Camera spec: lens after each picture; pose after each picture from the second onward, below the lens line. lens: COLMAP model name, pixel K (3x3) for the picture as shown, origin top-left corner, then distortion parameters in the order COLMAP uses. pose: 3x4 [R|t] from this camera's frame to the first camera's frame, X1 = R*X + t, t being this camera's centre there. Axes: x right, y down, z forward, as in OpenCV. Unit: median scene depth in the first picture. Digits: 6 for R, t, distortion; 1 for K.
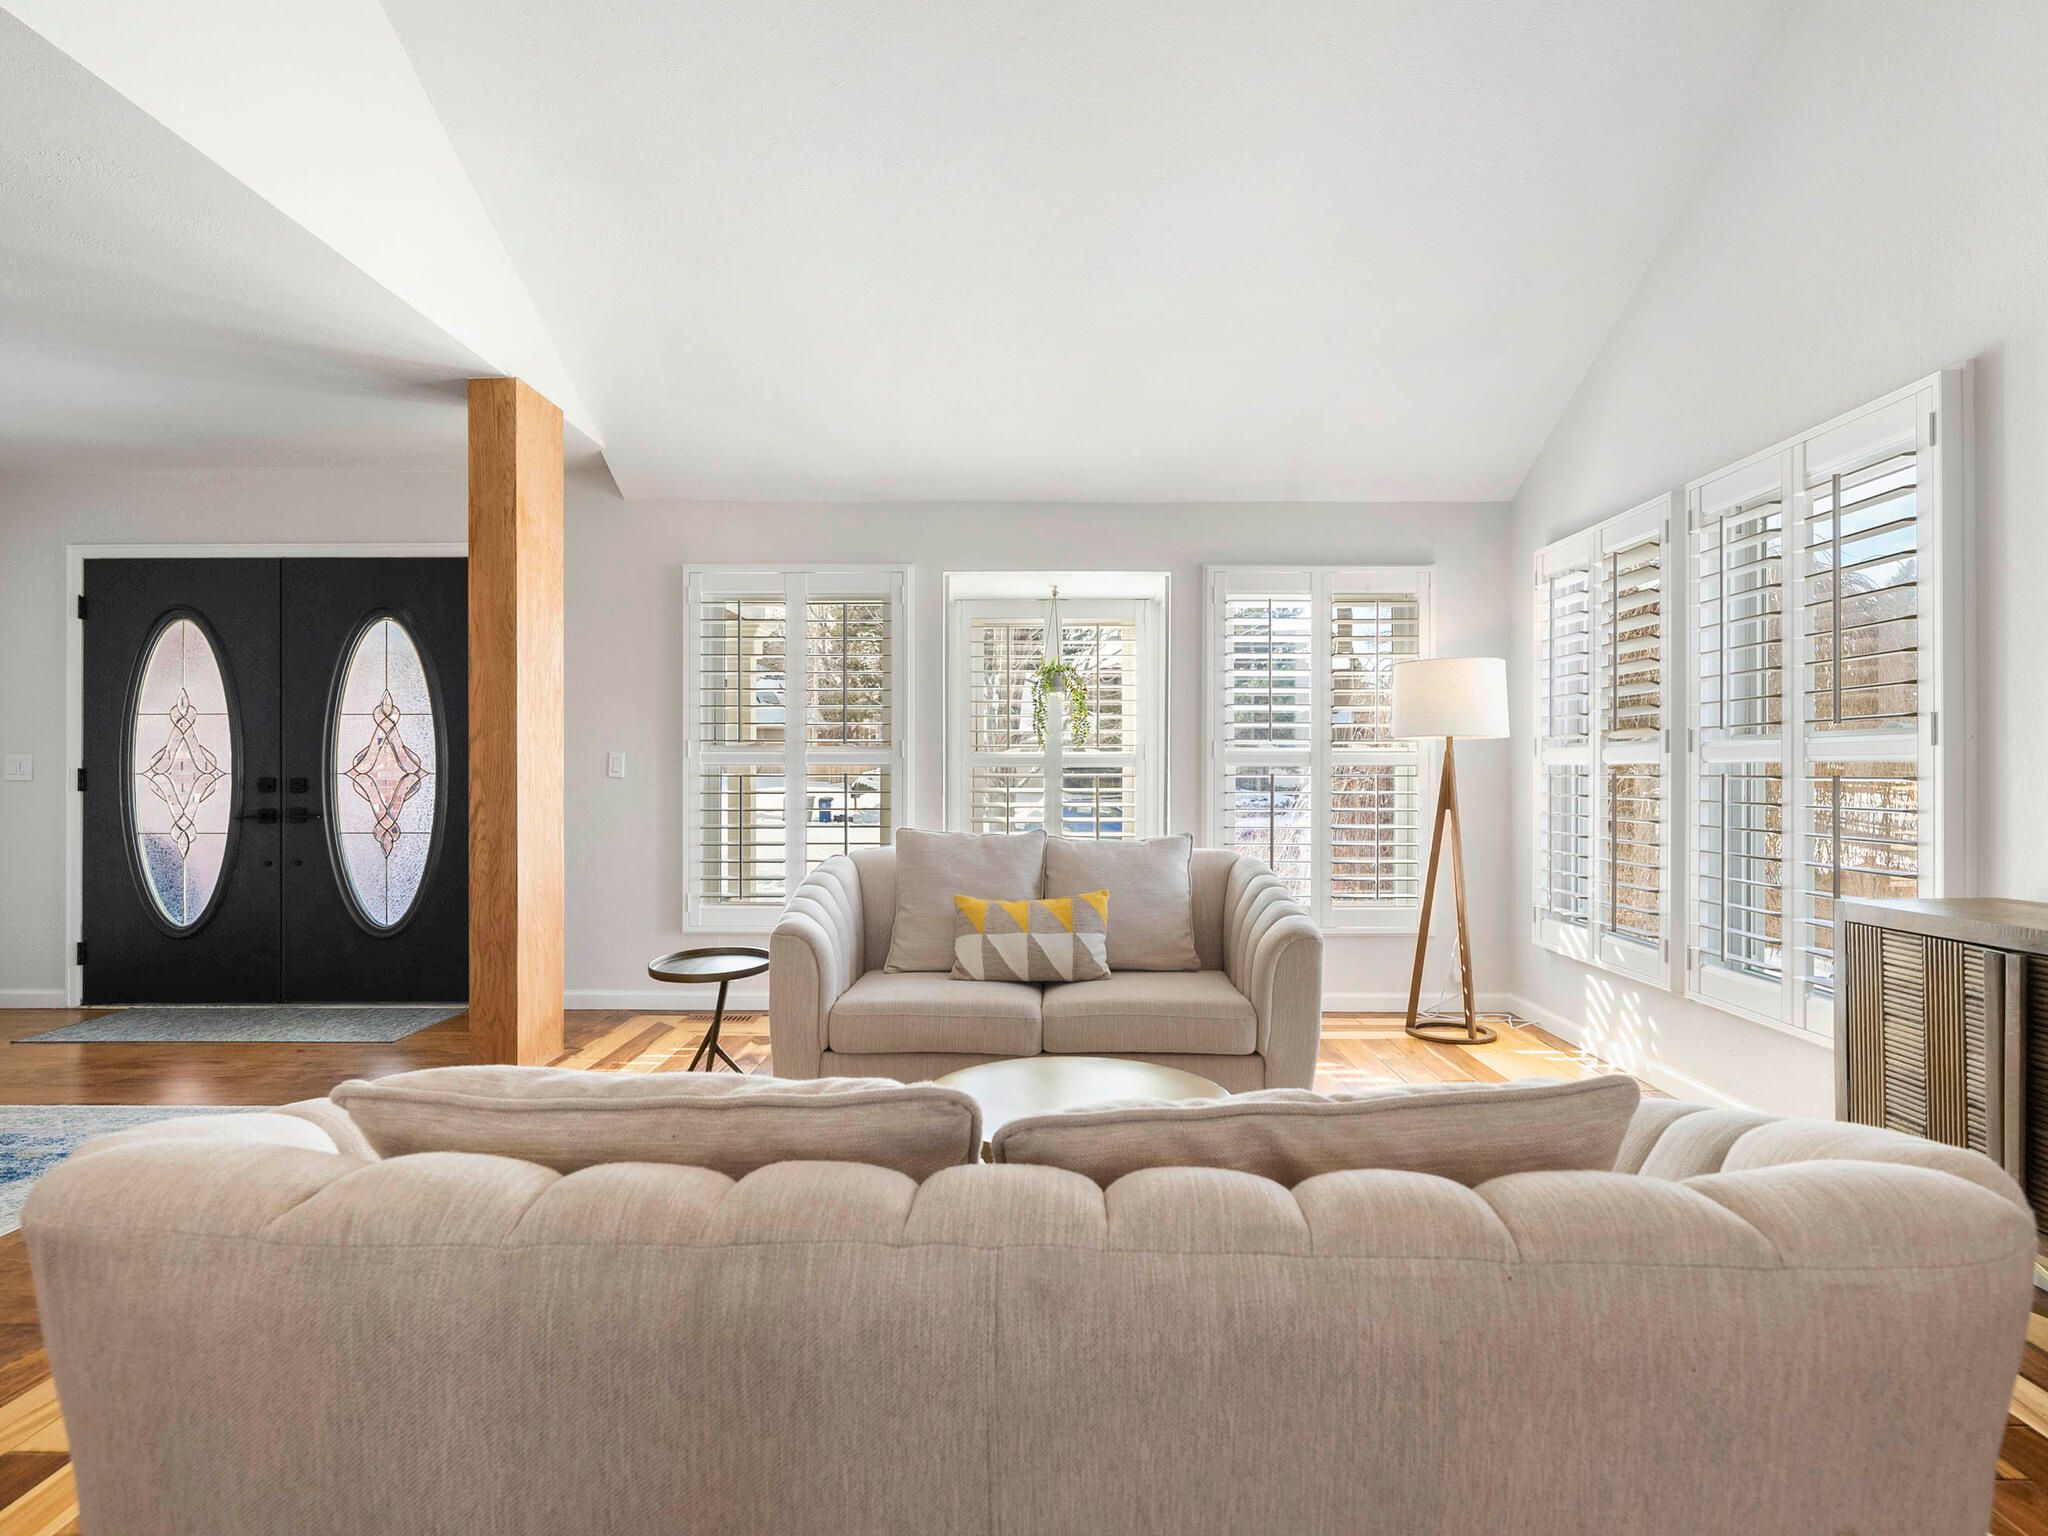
lens RADIAL K [[1098.7, 0, 1019.3], [0, 1098.7, 773.3], [0, 0, 1]] dist [-0.005014, -0.000460]
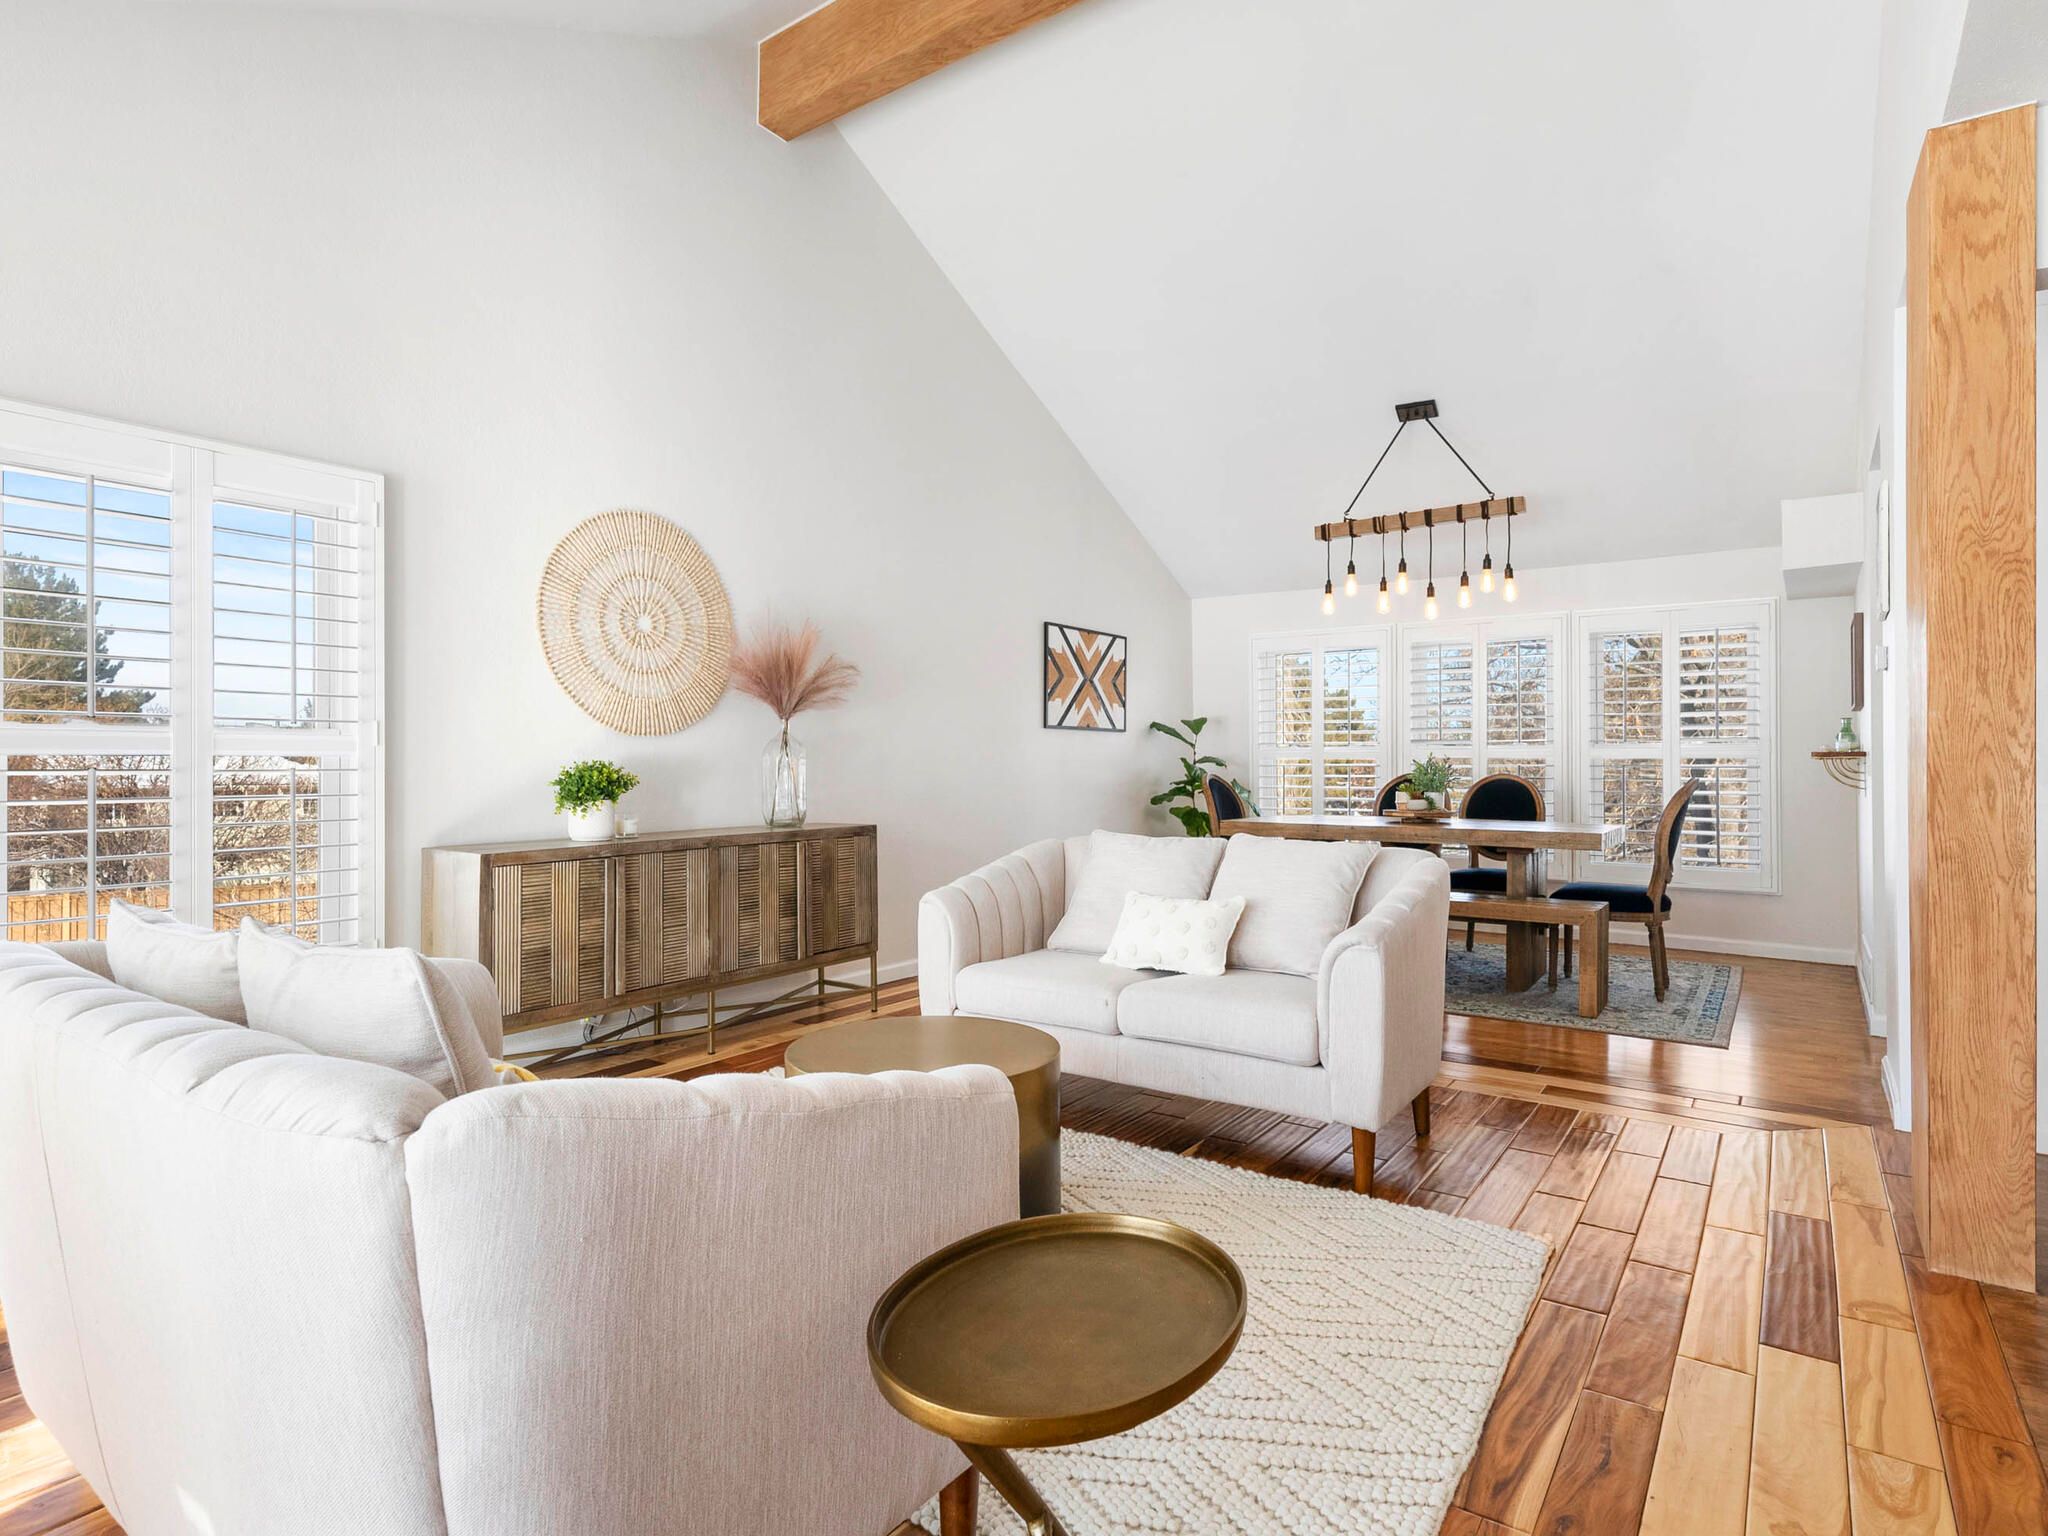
lens RADIAL K [[1095.1, 0, 1016.8], [0, 1095.1, 756.0], [0, 0, 1]] dist [-0.006275, -0.000236]
pose [[-0.823944, 0.005694, 0.566643, -0.343466], [0.001998, 0.999972, -0.007144, -0.000555], [-0.566668, -0.004754, -0.823933, 0.955249]]
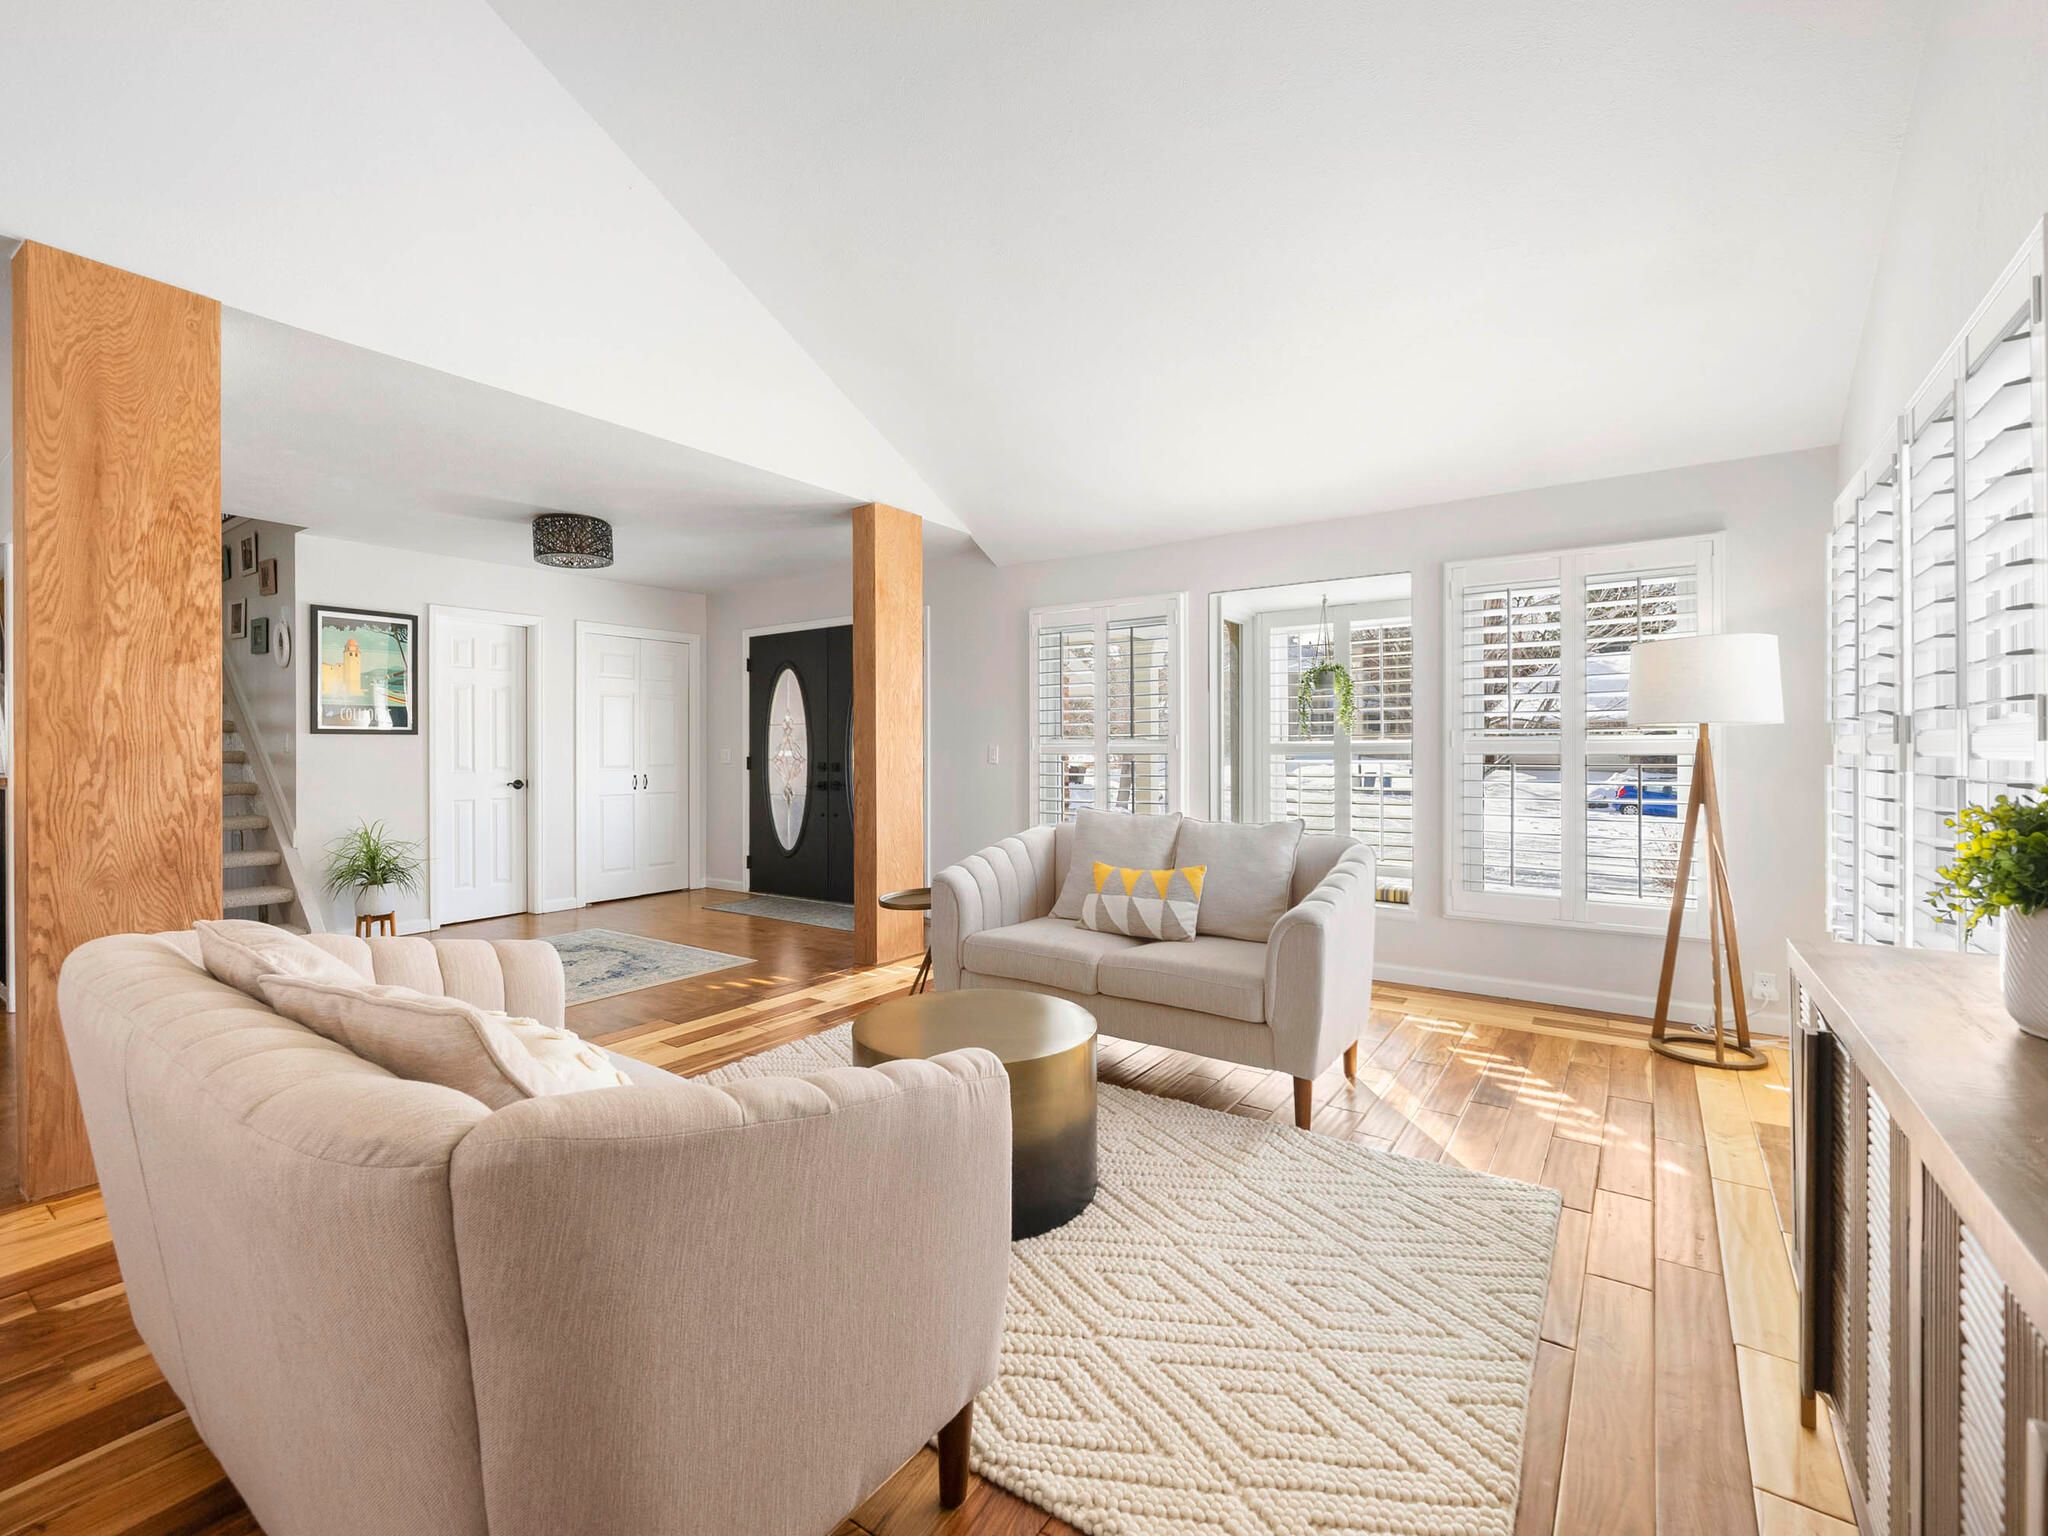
lens RADIAL K [[878.2, 0, 1019.2], [0, 878.2, 758.8], [0, 0, 1]] dist [-0.010096, -0.000021]
pose [[0.824690, 0.001895, -0.565582, 0.343506], [0.001453, 0.999984, 0.005469, -0.009483], [0.565583, -0.005332, 0.824674, 0.094930]]
